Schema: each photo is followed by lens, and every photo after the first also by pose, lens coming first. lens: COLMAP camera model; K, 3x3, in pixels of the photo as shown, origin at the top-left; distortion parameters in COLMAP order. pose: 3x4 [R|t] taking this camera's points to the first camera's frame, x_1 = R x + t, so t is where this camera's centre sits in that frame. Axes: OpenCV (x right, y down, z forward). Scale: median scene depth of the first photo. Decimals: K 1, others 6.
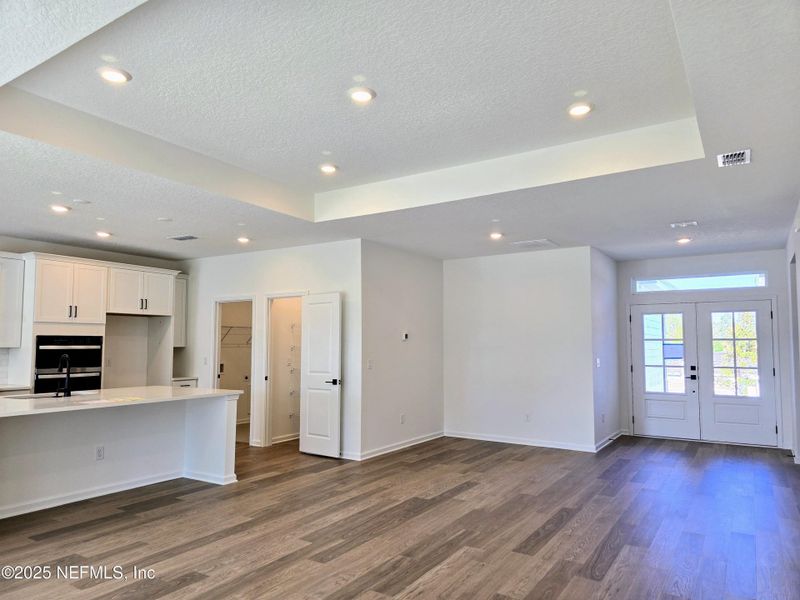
lens RADIAL K [[538.5, 0, 412.1], [0, 538.5, 313.5], [0, 0, 1]] dist [0.088593, -0.082090]
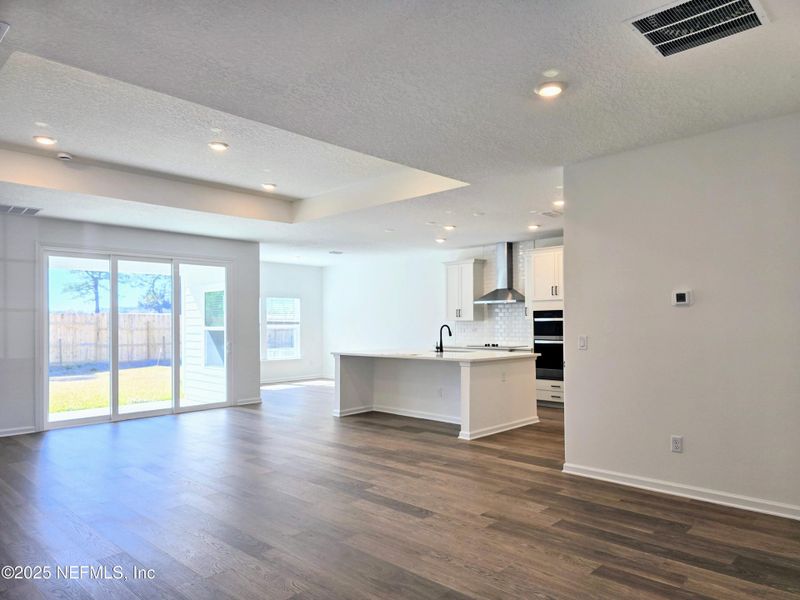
lens RADIAL K [[538.5, 0, 412.1], [0, 538.5, 313.5], [0, 0, 1]] dist [0.088593, -0.082090]
pose [[-0.202313, -0.018122, -0.979153, 0.683695], [0.066347, 0.997278, -0.032166, 0.069903], [0.977071, -0.071472, -0.200560, 0.986228]]
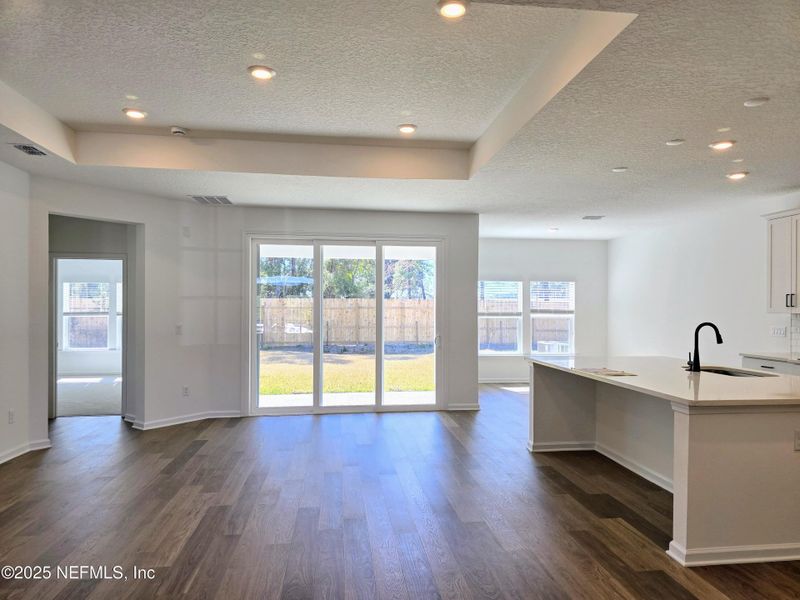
lens RADIAL K [[532.5, 0, 411.1], [0, 532.5, 311.0], [0, 0, 1]] dist [0.079857, -0.085800]
pose [[-0.767656, -0.002592, -0.640857, 0.197657], [0.032974, 0.998508, -0.043536, 0.063793], [0.640014, -0.054552, -0.766425, 1.095548]]
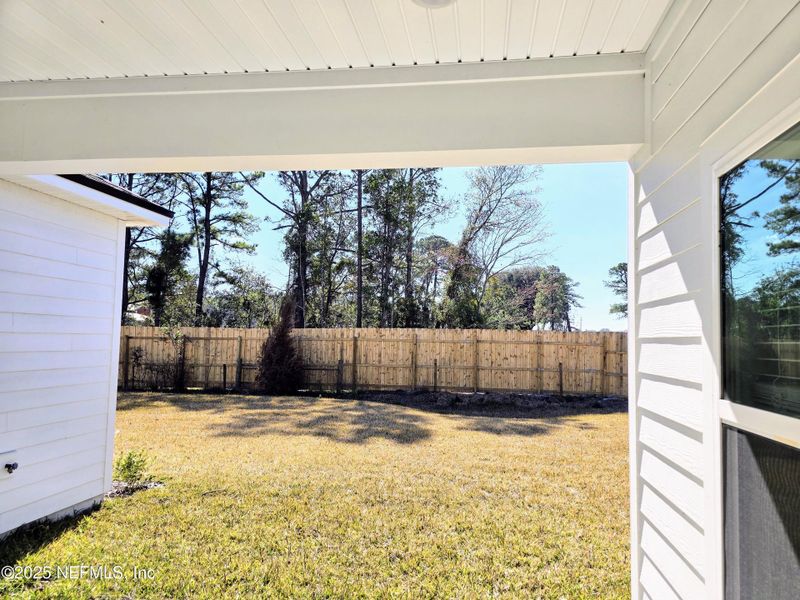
lens RADIAL K [[538.5, 0, 412.1], [0, 538.5, 313.5], [0, 0, 1]] dist [0.088593, -0.082090]
pose [[-0.905280, -0.041869, -0.422746, -0.559559], [0.003128, 0.994447, -0.105190, 0.001631], [0.424803, -0.096548, -0.900123, 0.215886]]
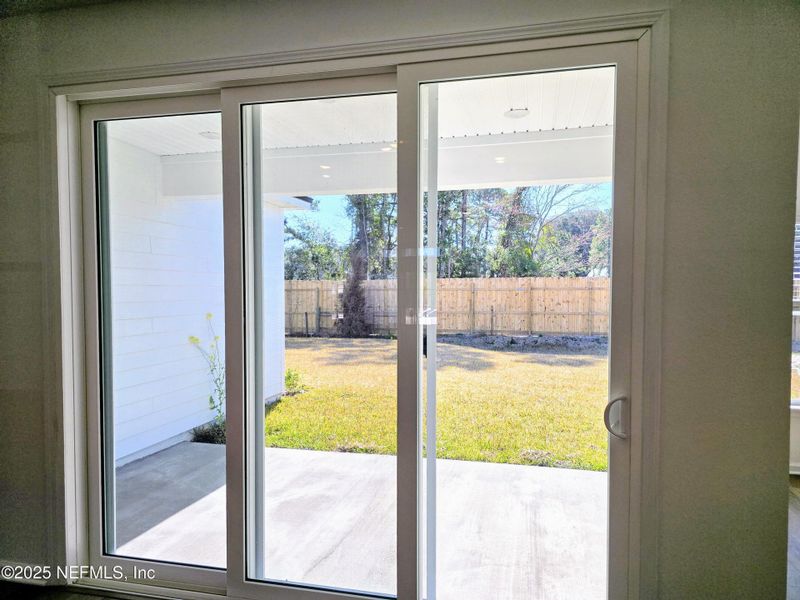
lens RADIAL K [[537.5, 0, 402.9], [0, 537.5, 313.9], [0, 0, 1]] dist [0.085265, -0.082334]
pose [[-0.946836, 0.009093, -0.321588, -0.364846], [0.013517, 0.999842, -0.011529, 0.021948], [0.321433, -0.015263, -0.946809, 0.508655]]
